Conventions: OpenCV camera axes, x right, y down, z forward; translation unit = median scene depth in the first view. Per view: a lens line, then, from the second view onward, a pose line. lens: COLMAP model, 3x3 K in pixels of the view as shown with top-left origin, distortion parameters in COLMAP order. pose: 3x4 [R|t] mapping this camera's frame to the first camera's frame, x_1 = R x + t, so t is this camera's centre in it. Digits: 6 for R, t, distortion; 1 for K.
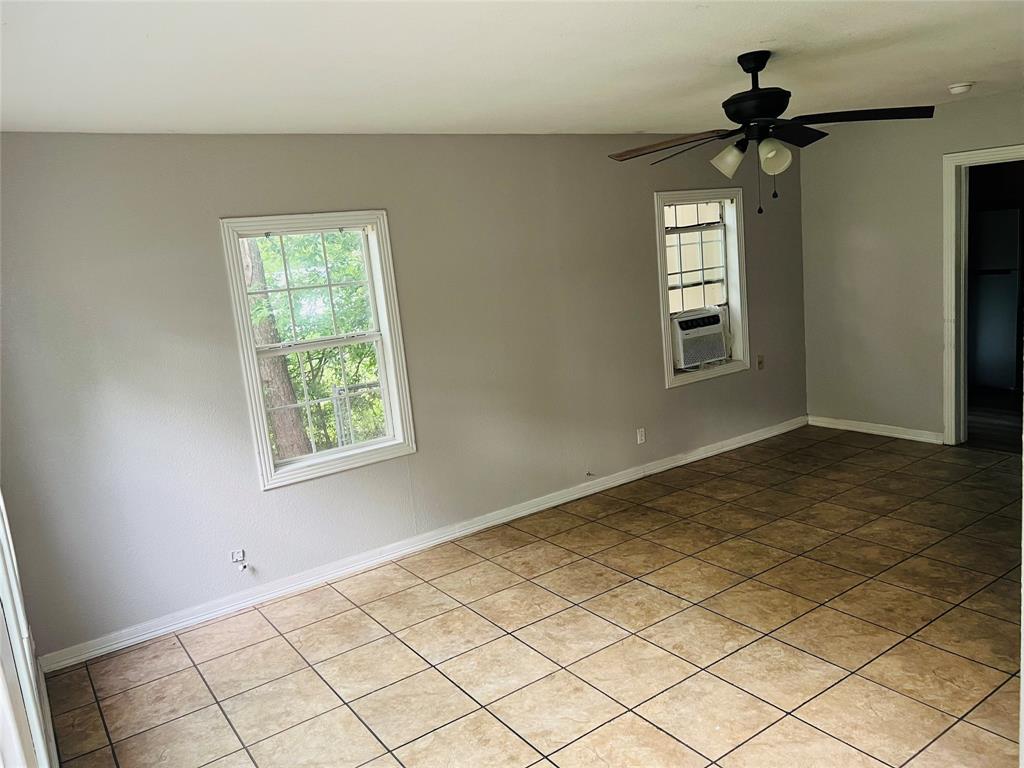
lens RADIAL K [[765.2, 0, 512.0], [0, 765.2, 384.0], [0, 0, 1]] dist [0.102287, -0.132860]
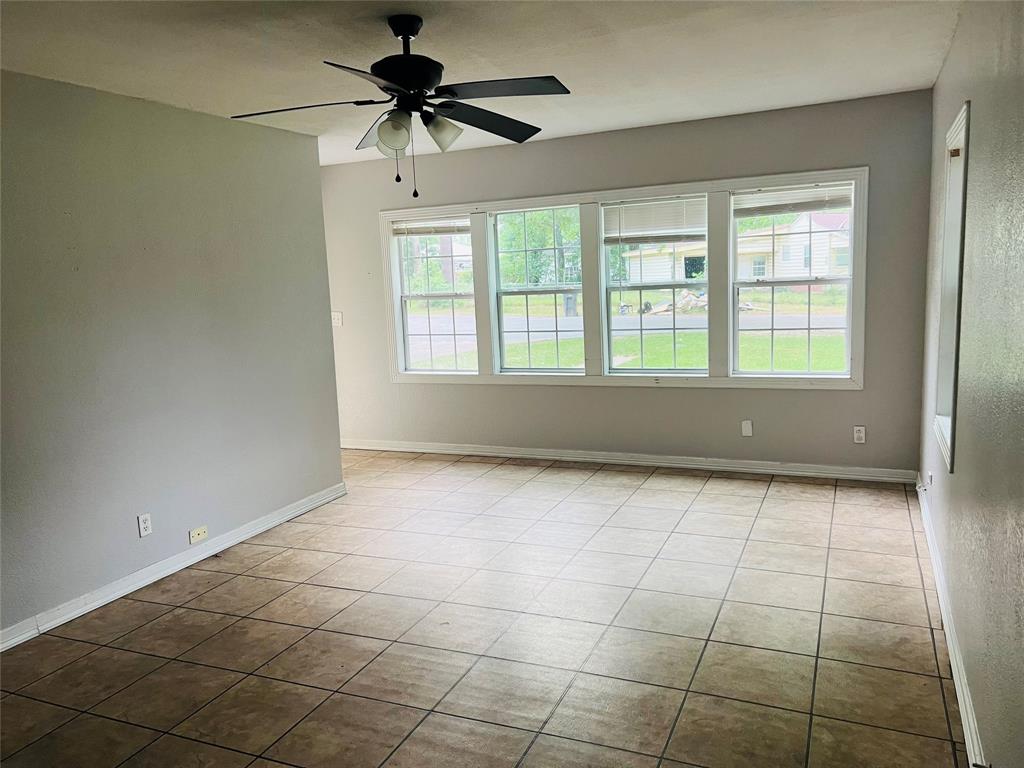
lens RADIAL K [[765.2, 0, 512.0], [0, 765.2, 384.0], [0, 0, 1]] dist [0.102287, -0.132860]
pose [[-0.843094, 0.207913, -0.495947, 0.674373], [0.033885, 0.940944, 0.336863, -0.294912], [0.536697, 0.267202, -0.800349, 1.729604]]
